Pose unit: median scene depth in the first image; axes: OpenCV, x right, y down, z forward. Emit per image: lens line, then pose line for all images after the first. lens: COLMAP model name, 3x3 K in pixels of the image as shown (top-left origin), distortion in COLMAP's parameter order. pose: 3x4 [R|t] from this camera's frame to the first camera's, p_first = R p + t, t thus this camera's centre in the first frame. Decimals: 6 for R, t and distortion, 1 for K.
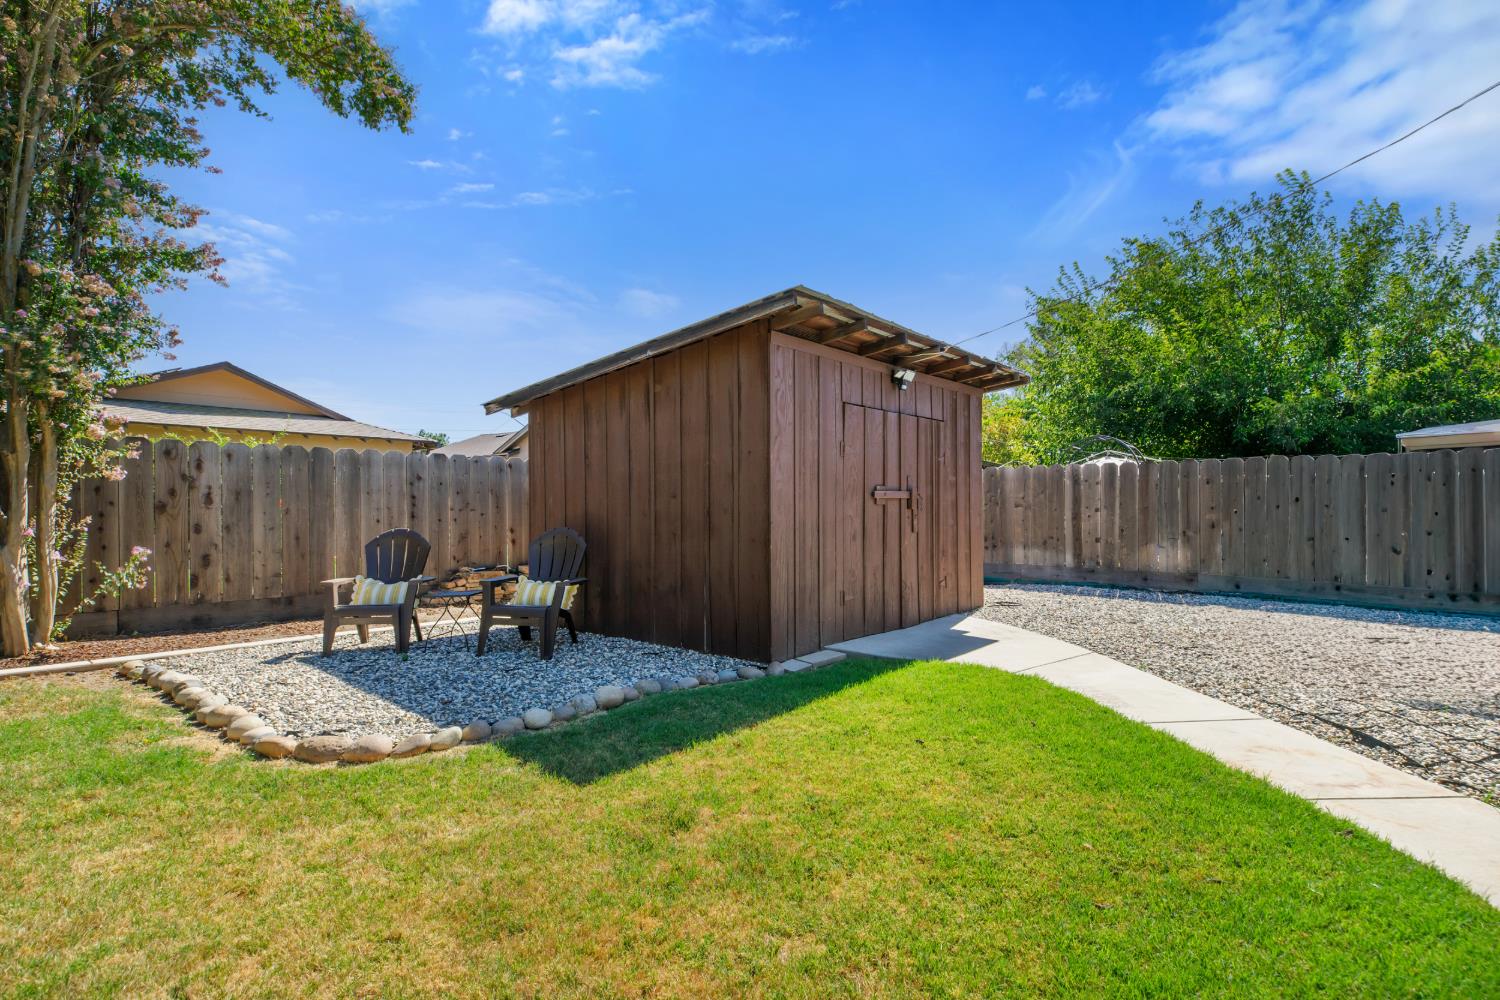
lens RADIAL K [[787.9, 0, 750.0], [0, 787.9, 500.0], [0, 0, 1]] dist [-0.002048, -0.000454]
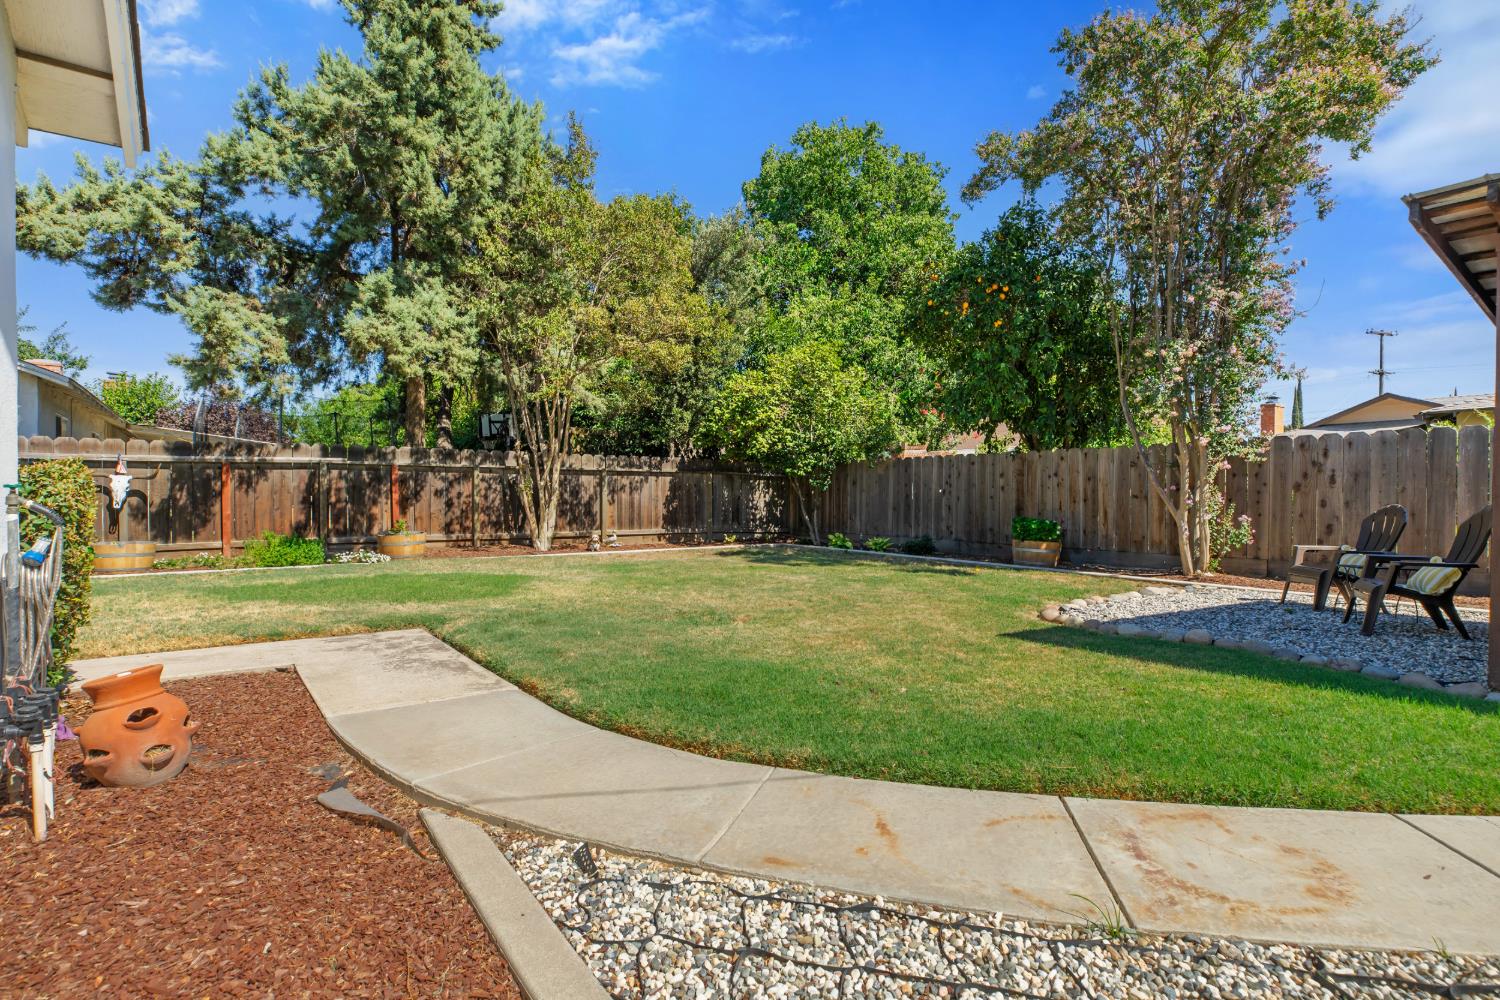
lens RADIAL K [[787.9, 0, 750.0], [0, 787.9, 500.0], [0, 0, 1]] dist [-0.002048, -0.000454]
pose [[-0.248247, 0.008865, -0.968656, 0.796935], [0.019727, 0.999797, 0.004094, 0.007966], [0.968496, -0.018092, -0.248371, 0.420995]]
